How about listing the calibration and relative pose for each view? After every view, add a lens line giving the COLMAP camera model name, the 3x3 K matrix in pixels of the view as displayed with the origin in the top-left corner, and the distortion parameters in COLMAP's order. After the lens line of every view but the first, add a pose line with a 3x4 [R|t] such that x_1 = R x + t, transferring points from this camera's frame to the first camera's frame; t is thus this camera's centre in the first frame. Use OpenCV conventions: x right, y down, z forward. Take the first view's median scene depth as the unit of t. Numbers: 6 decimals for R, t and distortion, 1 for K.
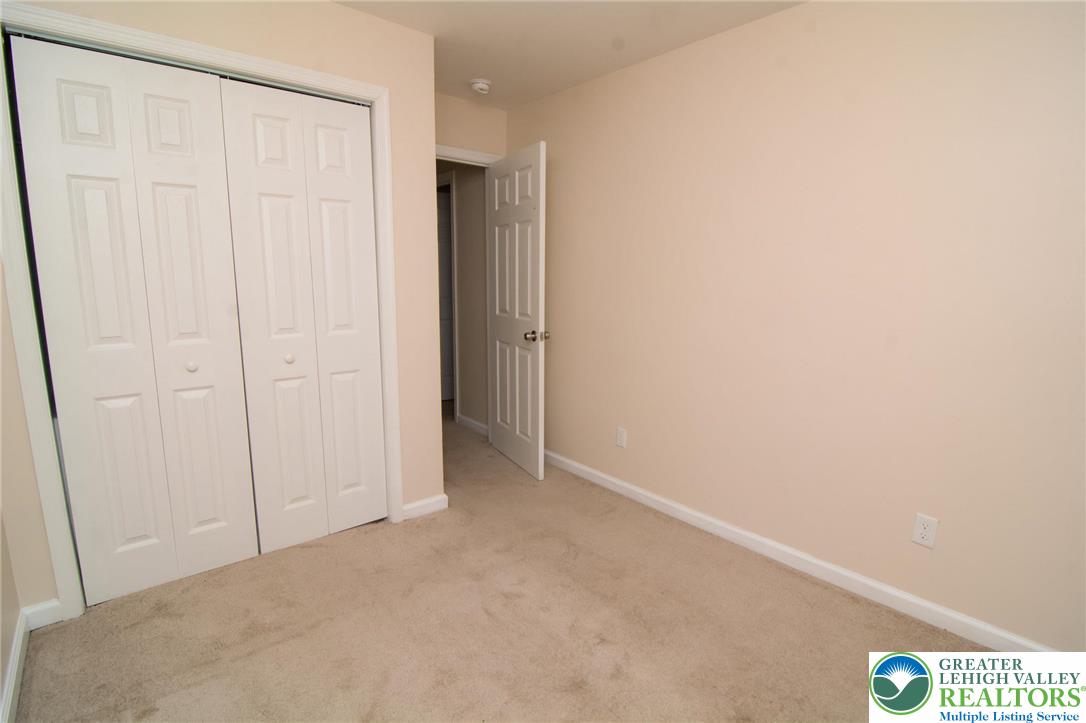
lens RADIAL K [[530.2, 0, 543.0], [0, 530.2, 361.5], [0, 0, 1]] dist [-0.002864, -0.018570]
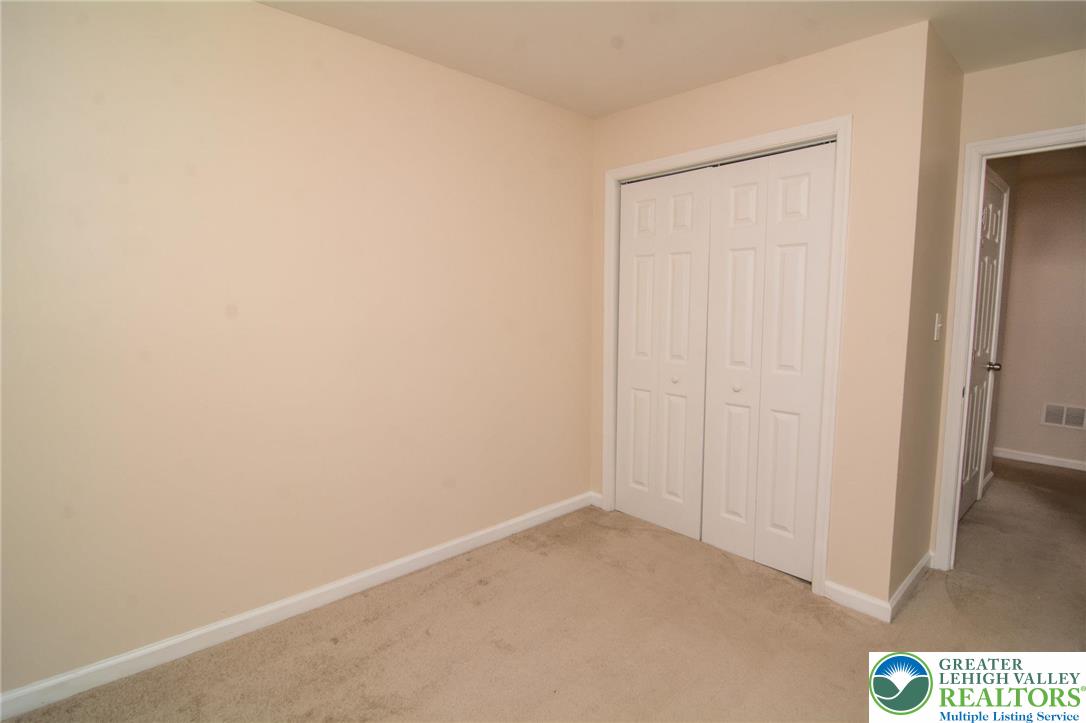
lens RADIAL K [[530.2, 0, 543.0], [0, 530.2, 361.5], [0, 0, 1]] dist [-0.002864, -0.018570]
pose [[0.017937, 0.090734, -0.995714, 0.648620], [-0.172135, 0.981284, 0.086319, -0.087106], [0.984910, 0.169848, 0.033220, 0.530361]]
